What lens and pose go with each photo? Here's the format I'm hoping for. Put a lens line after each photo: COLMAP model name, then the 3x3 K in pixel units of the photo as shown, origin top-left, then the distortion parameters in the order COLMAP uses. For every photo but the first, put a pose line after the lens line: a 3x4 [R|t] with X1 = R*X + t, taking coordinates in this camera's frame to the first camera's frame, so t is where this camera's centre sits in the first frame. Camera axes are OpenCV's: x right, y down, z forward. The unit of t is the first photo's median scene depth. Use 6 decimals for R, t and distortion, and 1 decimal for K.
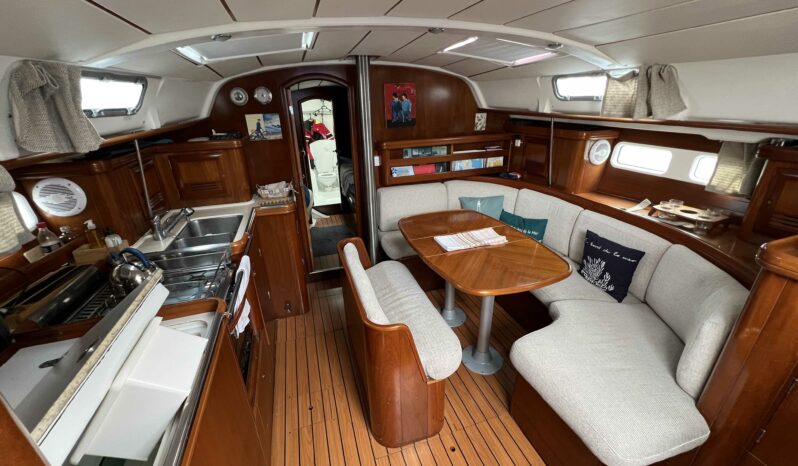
lens RADIAL K [[315.1, 0, 399.0], [0, 315.1, 233.0], [0, 0, 1]] dist [0.010007, -0.000172]
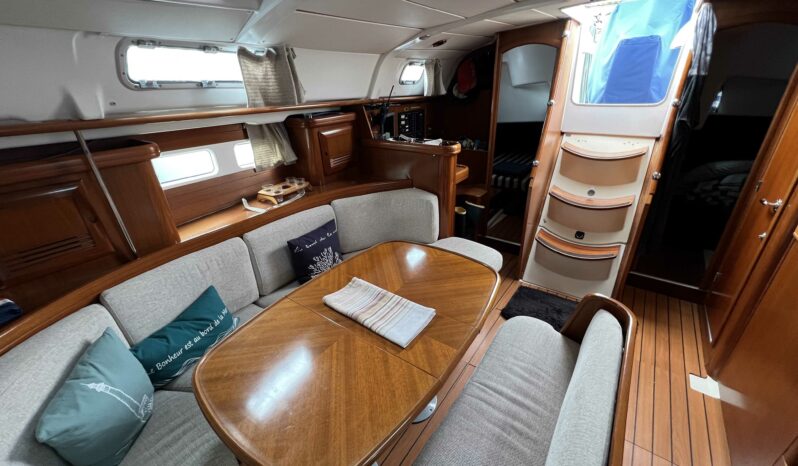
lens RADIAL K [[315.1, 0, 399.0], [0, 315.1, 233.0], [0, 0, 1]] dist [0.010007, -0.000172]
pose [[-0.568424, -0.322395, 0.756938, -0.230542], [0.362624, 0.727668, 0.582240, -0.459768], [-0.738511, 0.605443, -0.296716, 1.138834]]
